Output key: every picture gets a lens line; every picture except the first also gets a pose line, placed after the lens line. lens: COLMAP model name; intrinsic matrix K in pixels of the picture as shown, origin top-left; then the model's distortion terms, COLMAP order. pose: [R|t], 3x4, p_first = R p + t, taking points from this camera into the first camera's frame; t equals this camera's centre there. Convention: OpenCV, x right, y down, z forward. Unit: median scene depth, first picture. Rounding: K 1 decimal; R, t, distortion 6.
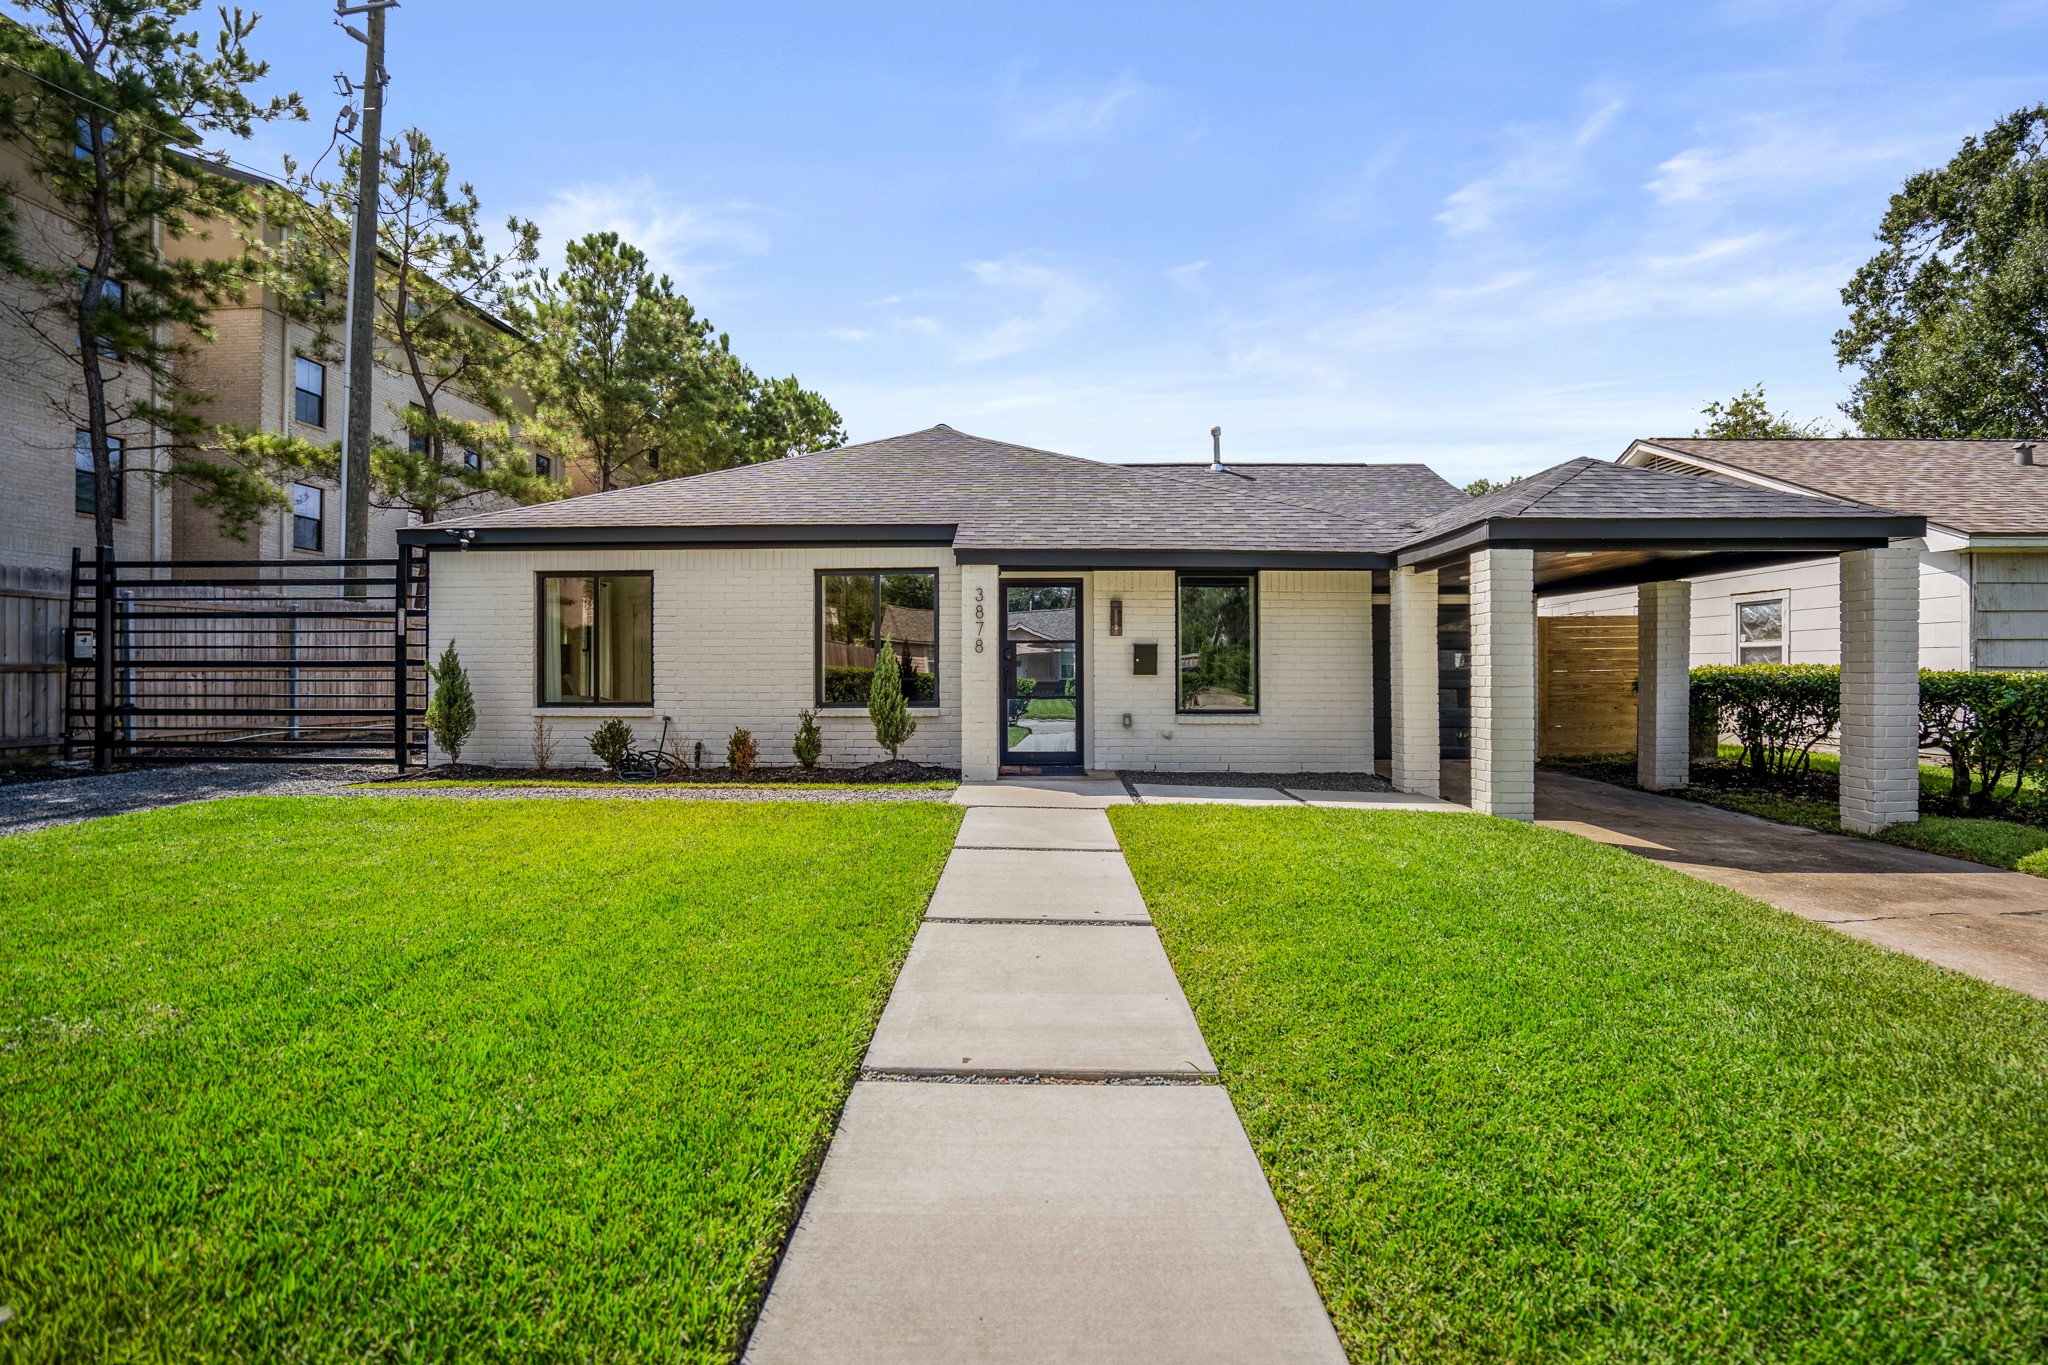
lens RADIAL K [[960.9, 0, 1024.0], [0, 960.9, 682.5], [0, 0, 1]] dist [-0.001046, 0.000187]
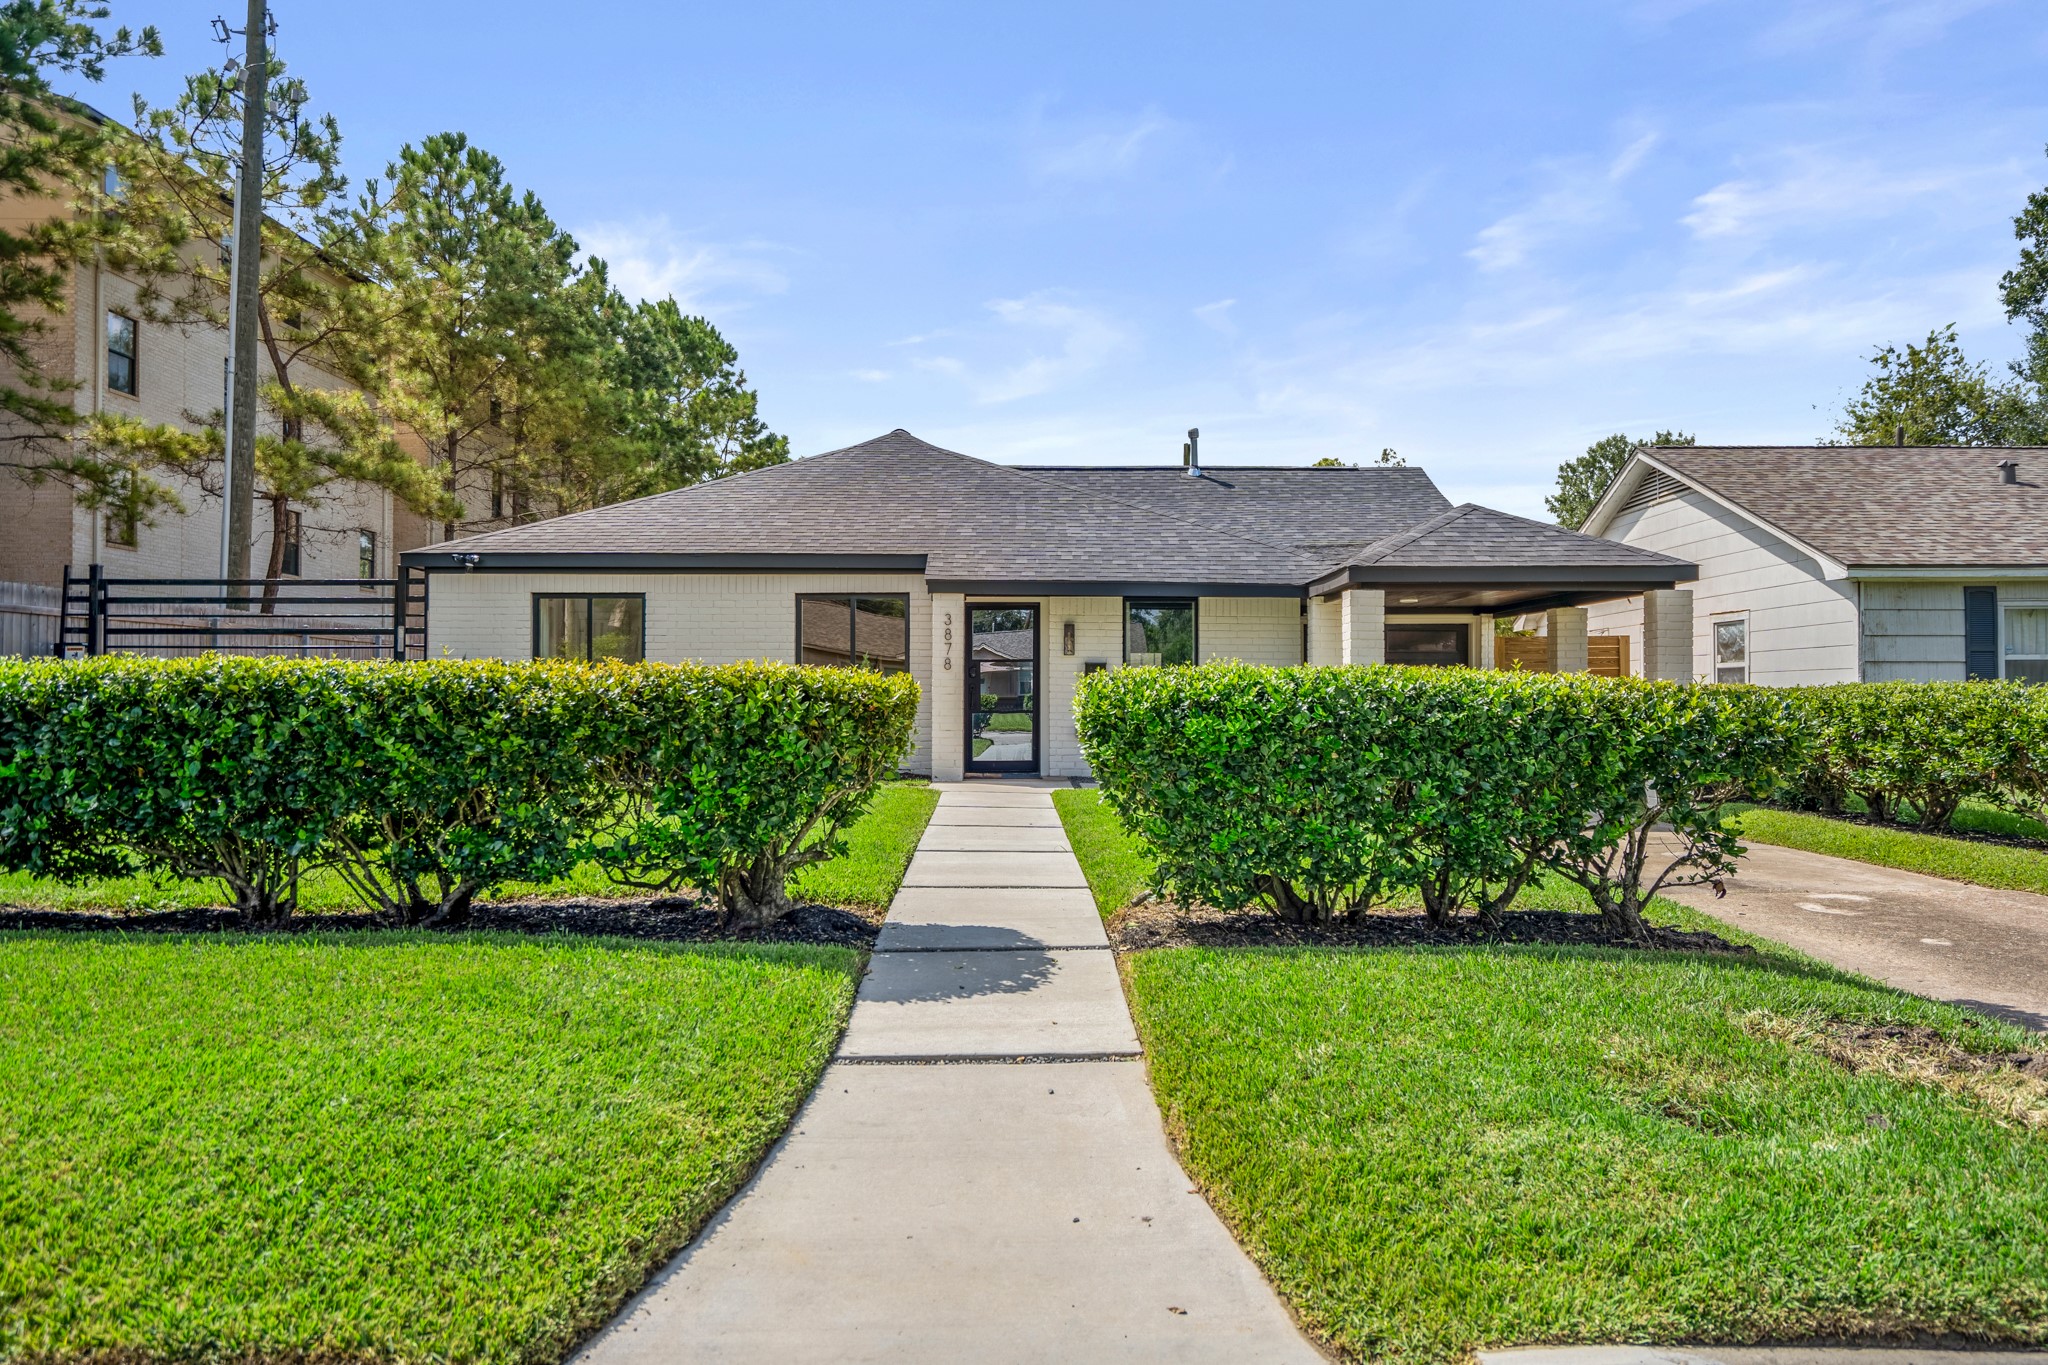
lens RADIAL K [[1470.5, 0, 1024.0], [0, 1470.5, 682.5], [0, 0, 1]] dist [0.002465, 0.000538]
pose [[0.999590, 0.003620, 0.028401, -0.004243], [-0.002907, 0.999681, -0.025094, 0.022206], [-0.028482, 0.025001, 0.999282, -0.600581]]
